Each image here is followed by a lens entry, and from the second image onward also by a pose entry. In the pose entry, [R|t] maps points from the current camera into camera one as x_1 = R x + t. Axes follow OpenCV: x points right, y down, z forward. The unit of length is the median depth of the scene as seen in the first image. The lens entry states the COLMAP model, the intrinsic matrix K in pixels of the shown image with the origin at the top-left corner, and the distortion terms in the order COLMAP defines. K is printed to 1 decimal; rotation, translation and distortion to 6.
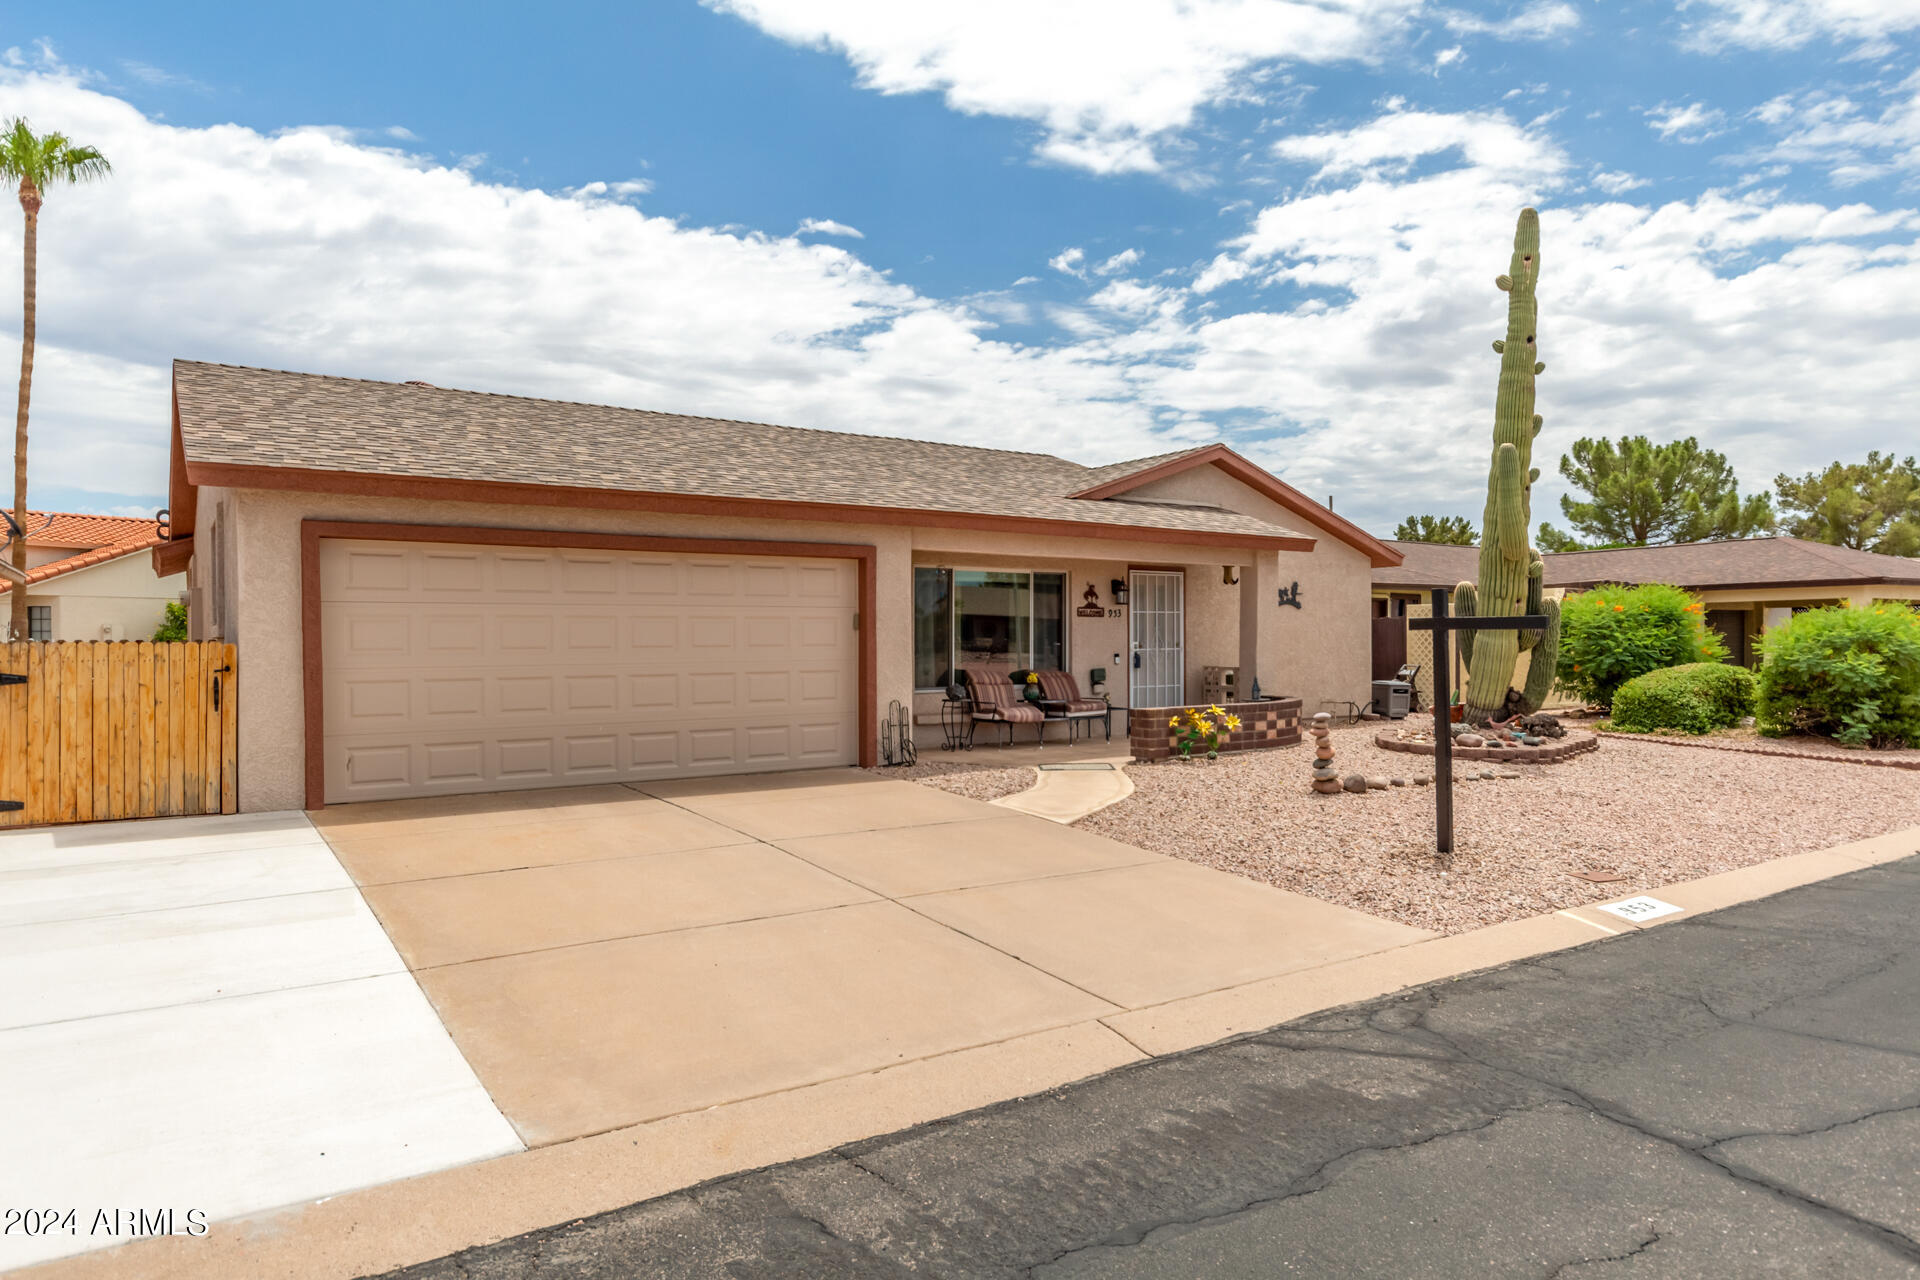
lens RADIAL K [[1155.5, 0, 959.6], [0, 1155.5, 639.9], [0, 0, 1]] dist [-0.010885, -0.001300]
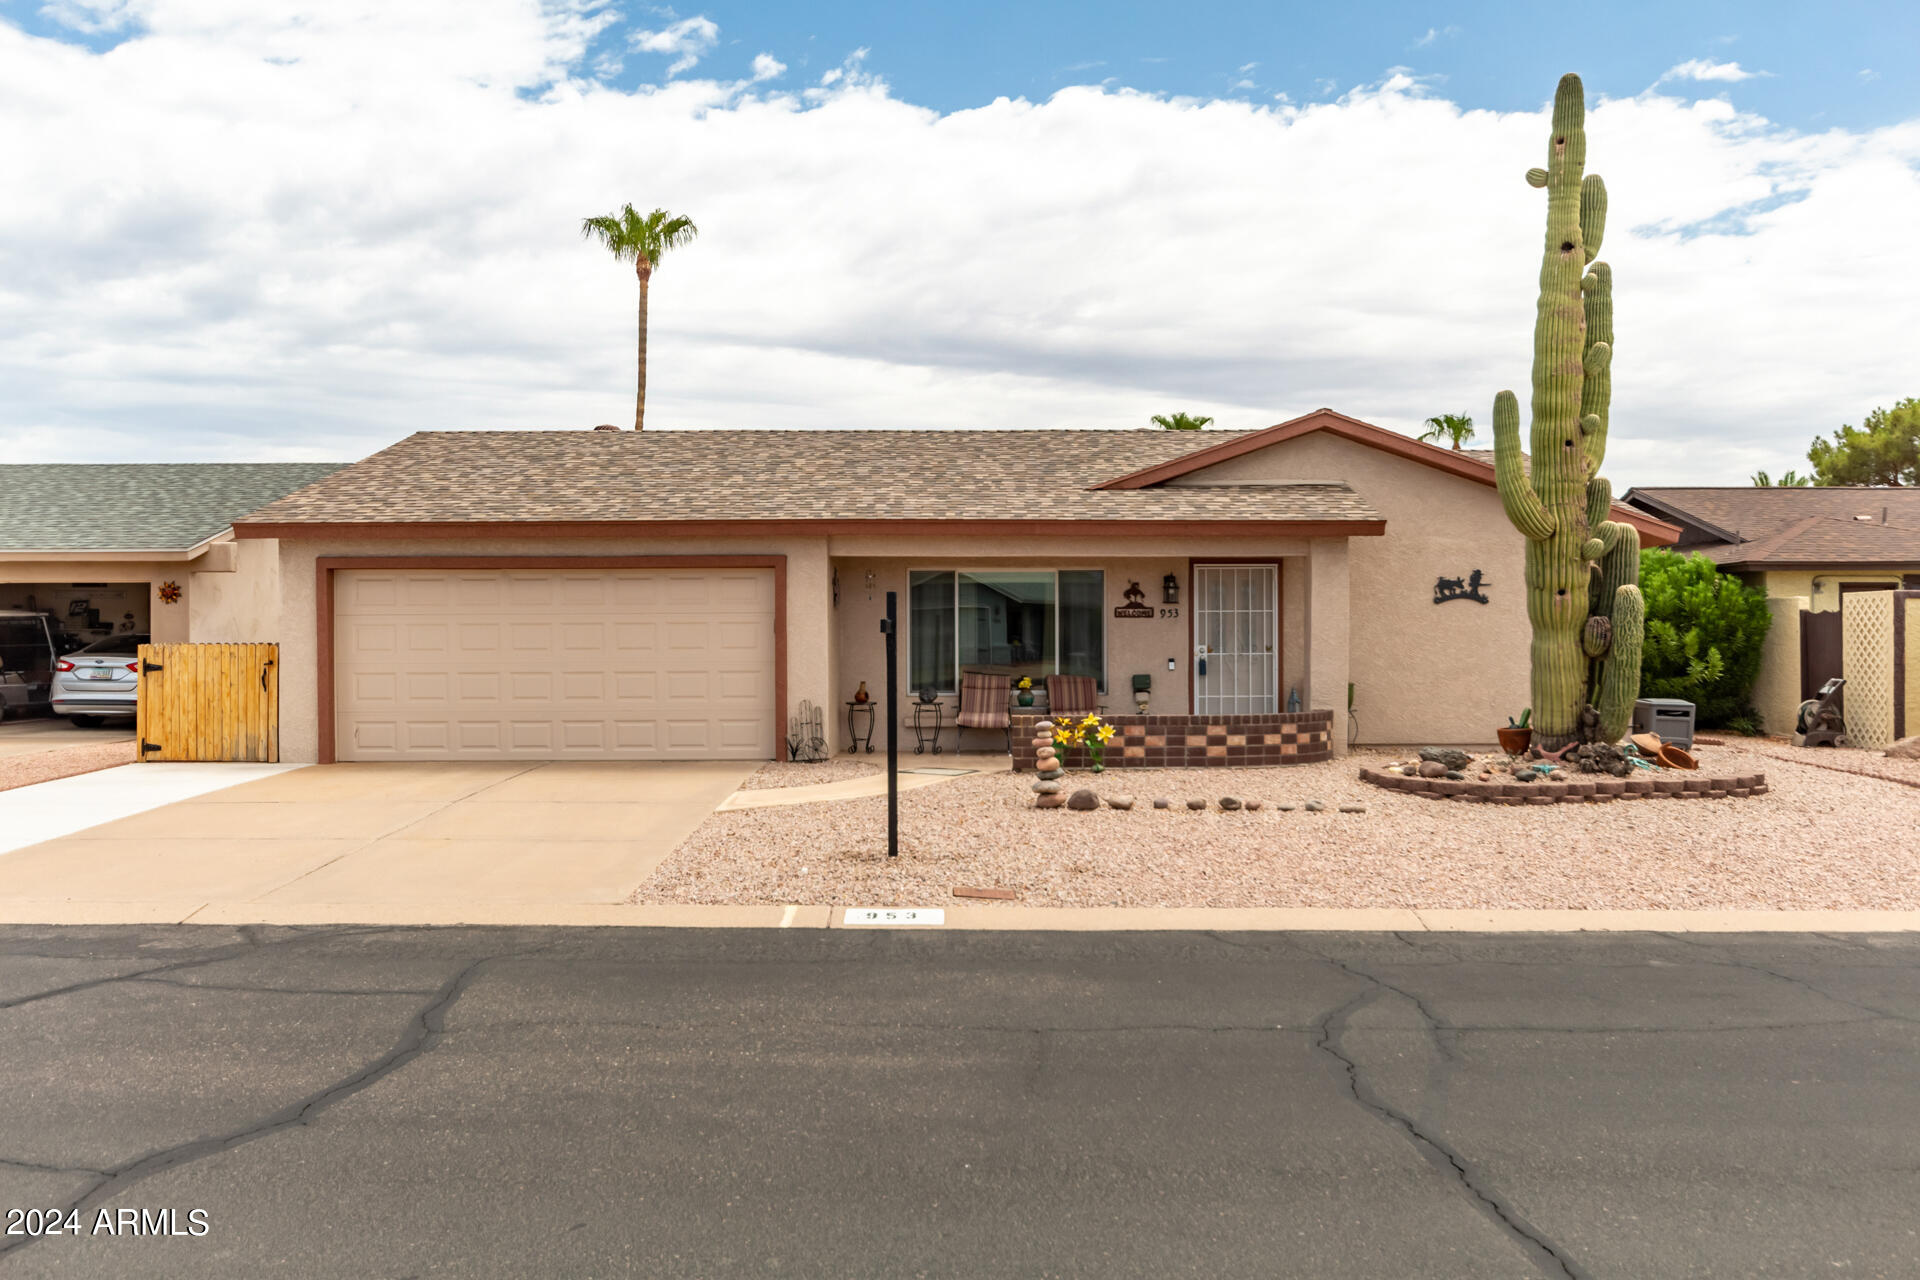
lens RADIAL K [[1423.7, 0, 960.1], [0, 1423.7, 637.6], [0, 0, 1]] dist [0.003635, 0.000050]
pose [[0.830583, -0.000240, -0.556895, 0.784048], [-0.000722, 0.999999, -0.001508, -0.003225], [0.556894, 0.001654, 0.830582, -0.008226]]
